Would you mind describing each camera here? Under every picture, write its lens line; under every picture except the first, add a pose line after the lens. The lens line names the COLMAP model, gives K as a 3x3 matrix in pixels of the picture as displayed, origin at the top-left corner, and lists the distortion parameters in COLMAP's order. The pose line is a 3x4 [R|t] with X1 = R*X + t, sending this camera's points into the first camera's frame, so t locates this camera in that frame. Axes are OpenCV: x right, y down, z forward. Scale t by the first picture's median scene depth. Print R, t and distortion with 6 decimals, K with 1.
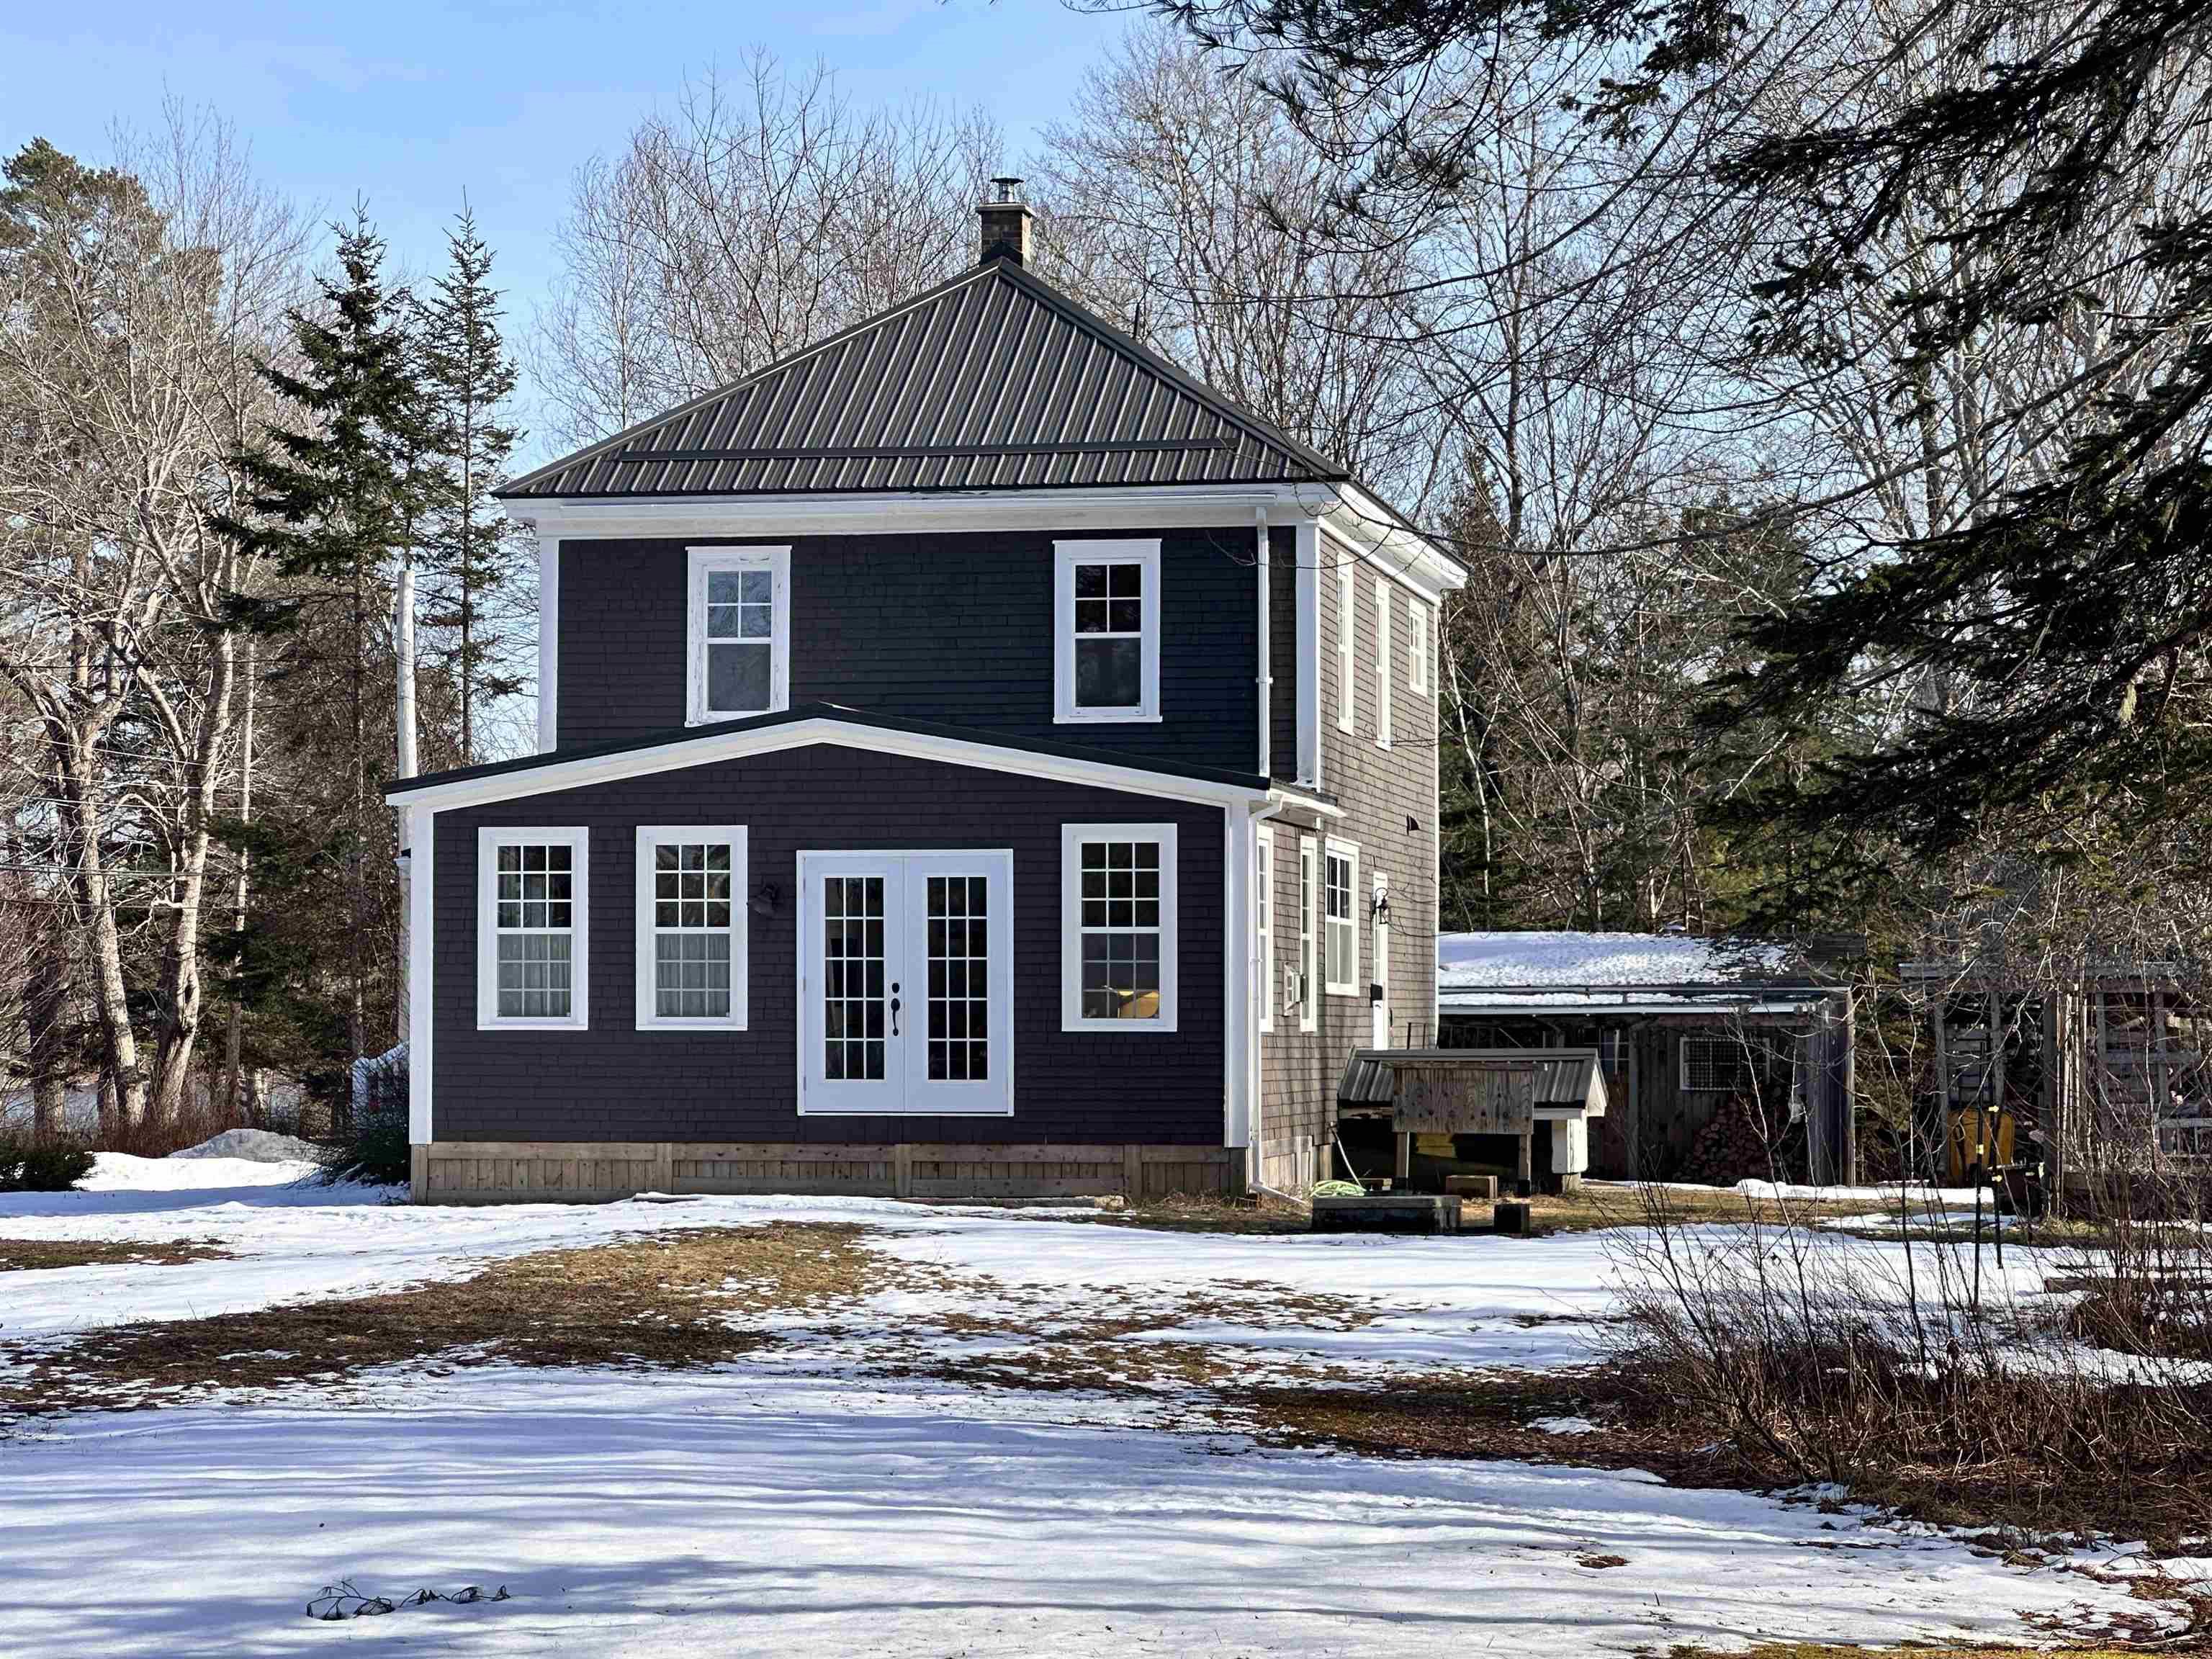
lens RADIAL K [[5414.0, 0, 1108.3], [0, 5414.0, 820.1], [0, 0, 1]] dist [0.205932, 0.000000]
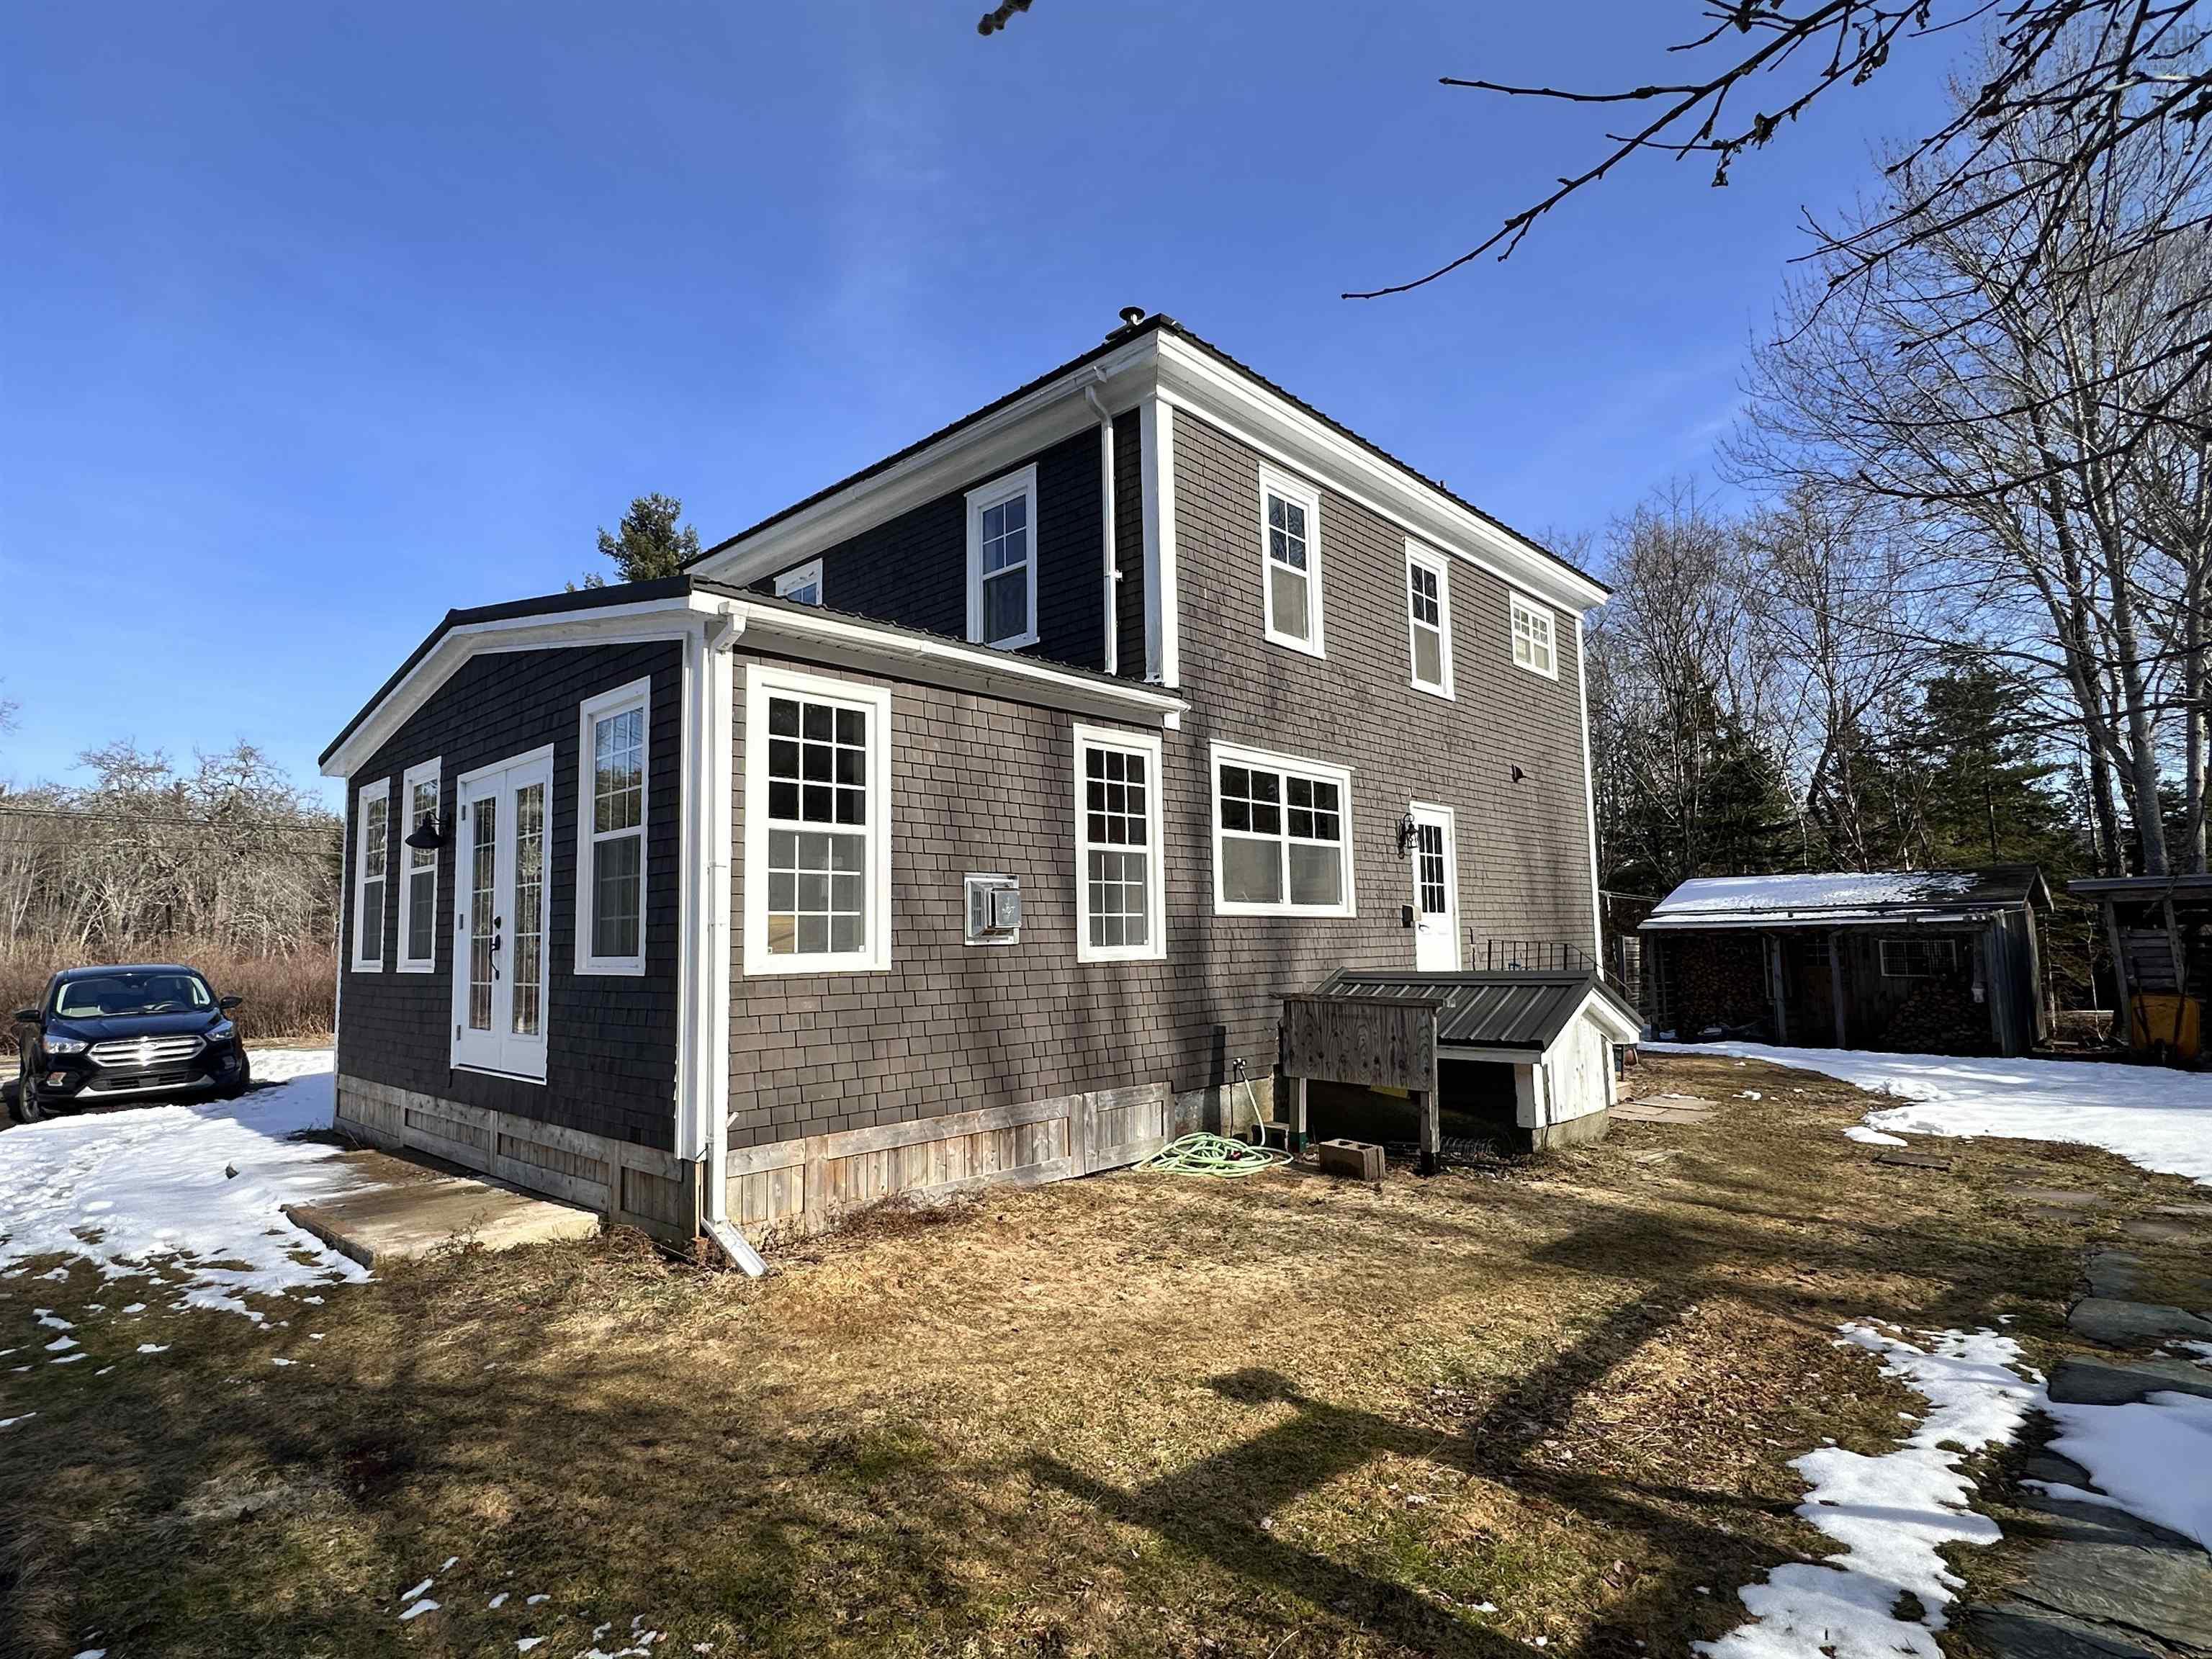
lens RADIAL K [[1136.7, 0, 1090.5], [0, 1136.7, 824.2], [0, 0, 1]] dist [-0.001322, -0.000864]
pose [[0.837958, -0.069202, -0.541329, 0.140680], [0.037844, 0.996908, -0.068861, 0.032474], [0.544421, 0.037216, 0.837986, 0.928704]]
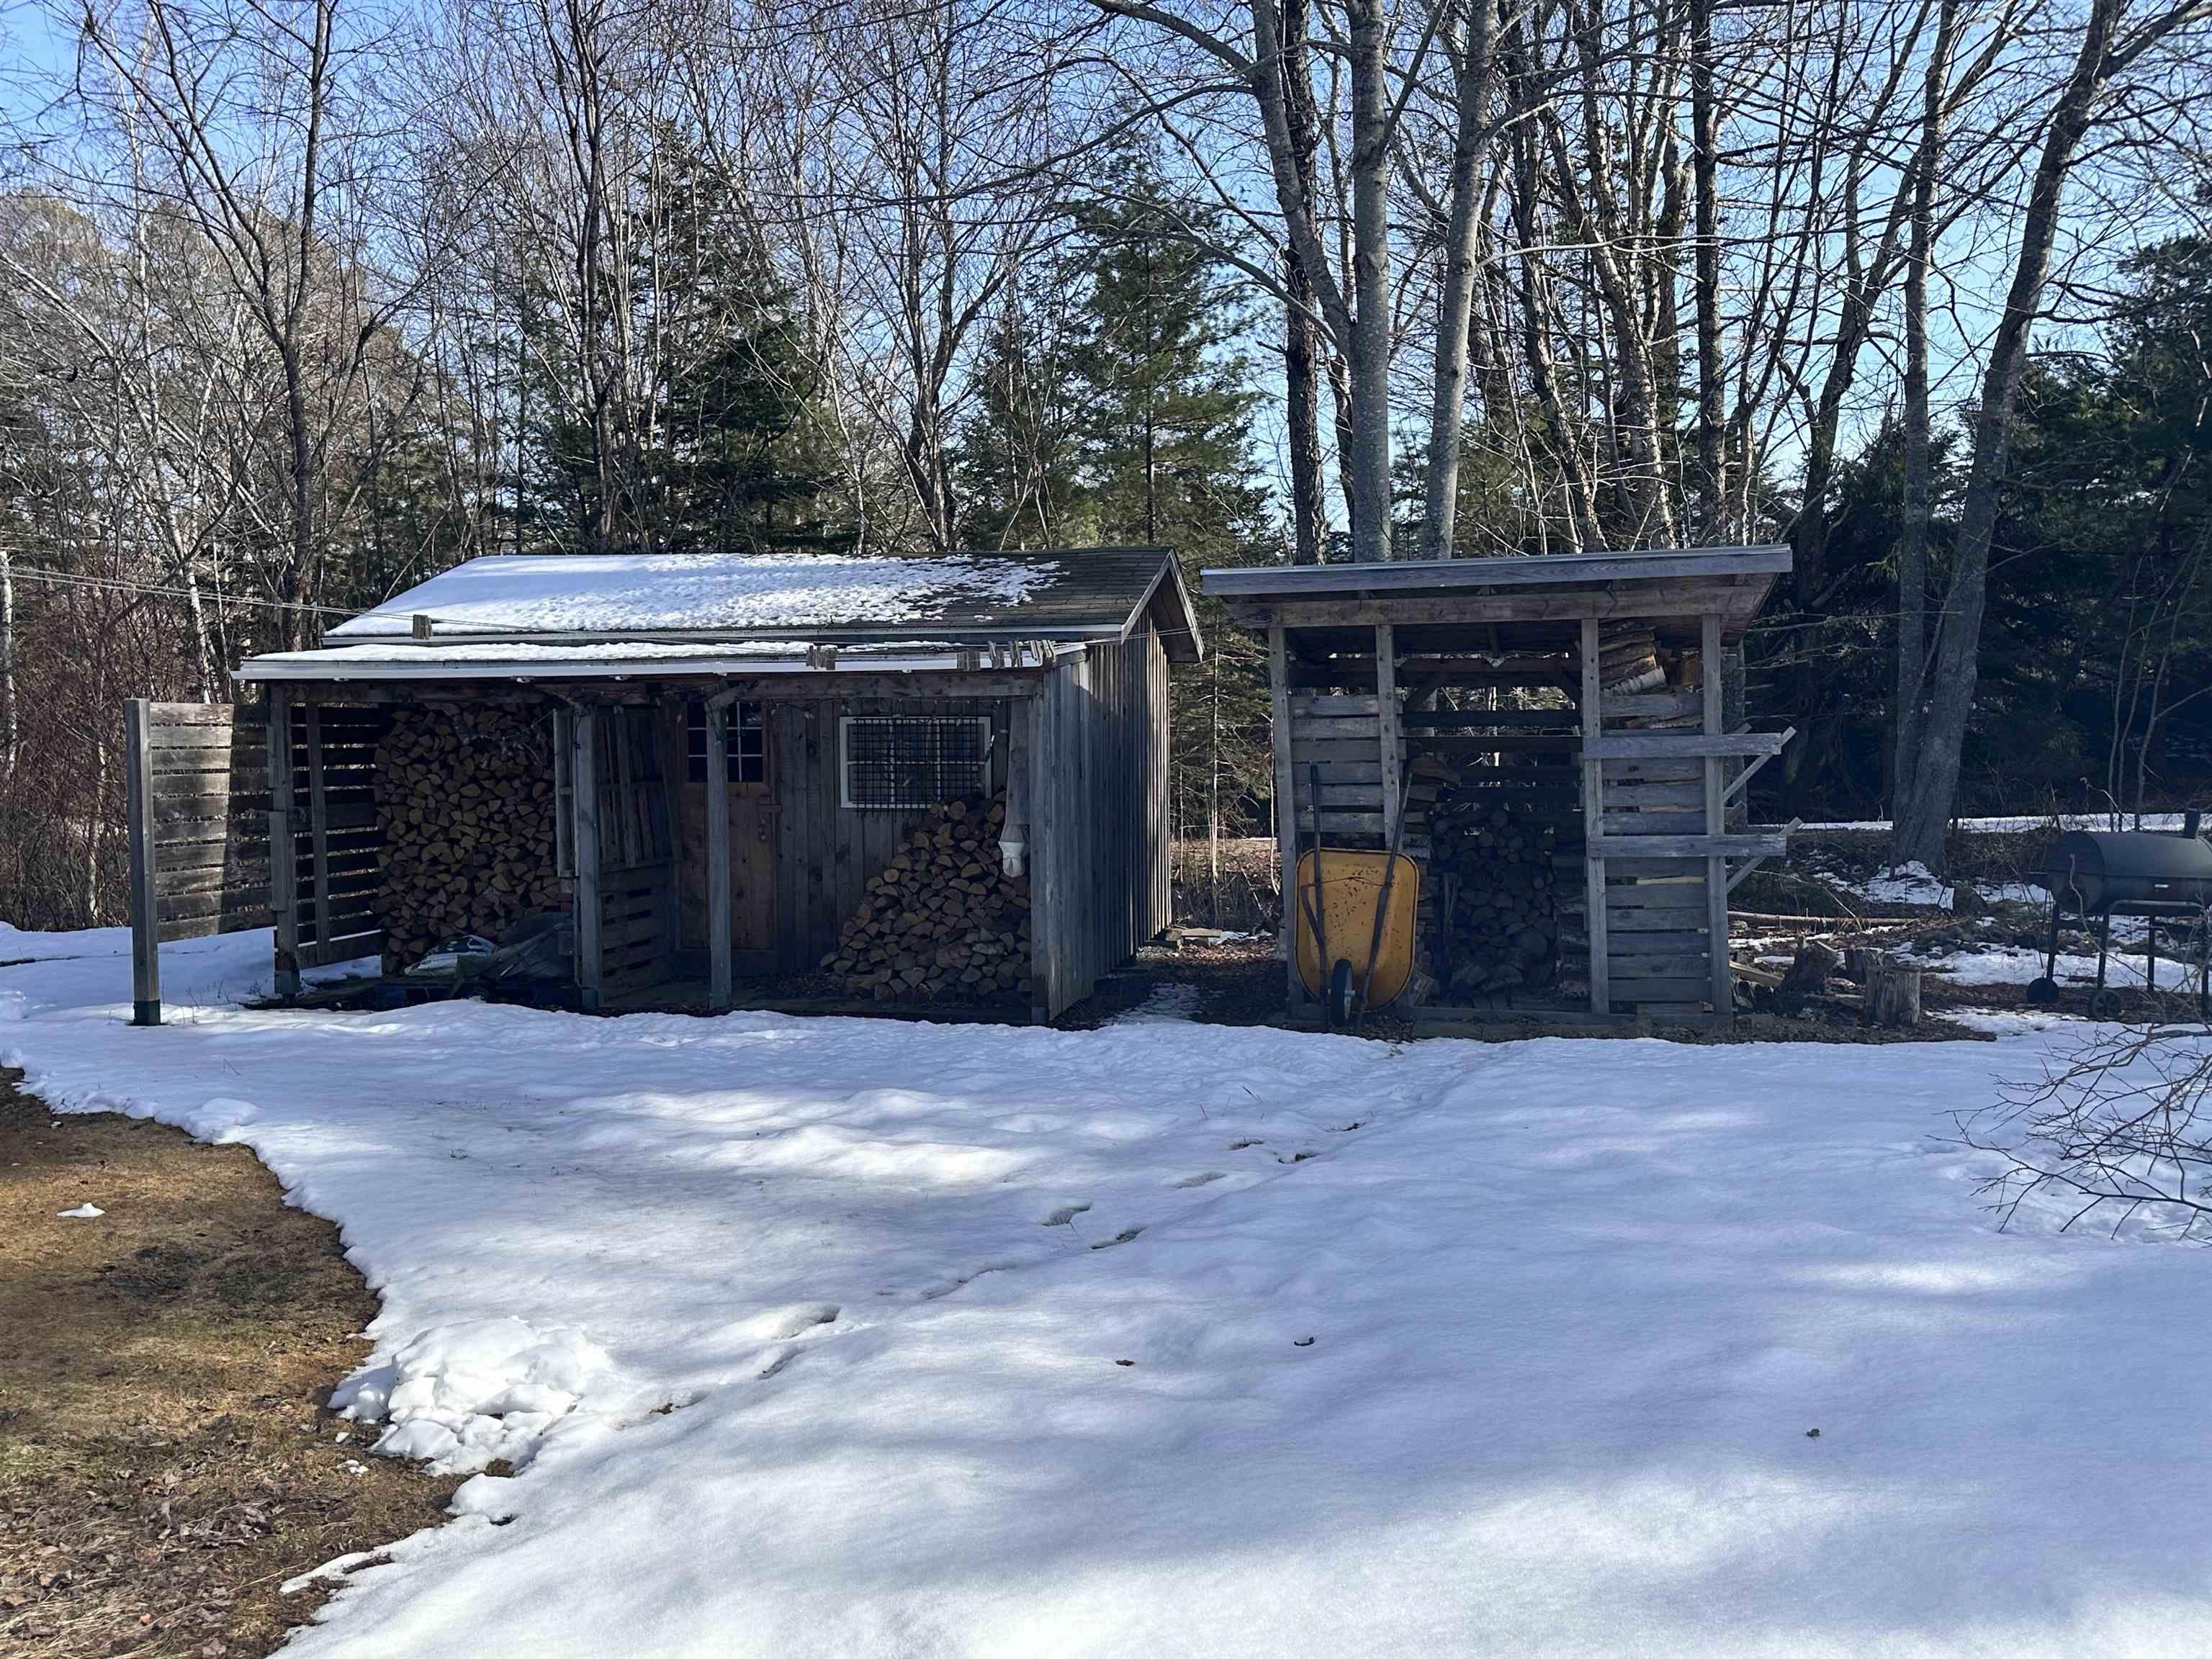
lens RADIAL K [[1915.7, 0, 1108.7], [0, 1915.7, 826.8], [0, 0, 1]] dist [0.002969, -0.000827]
pose [[0.999119, -0.008833, 0.041037, 0.185680], [0.004360, 0.994160, 0.107827, 0.044045], [-0.041750, -0.107553, 0.993322, 1.177243]]
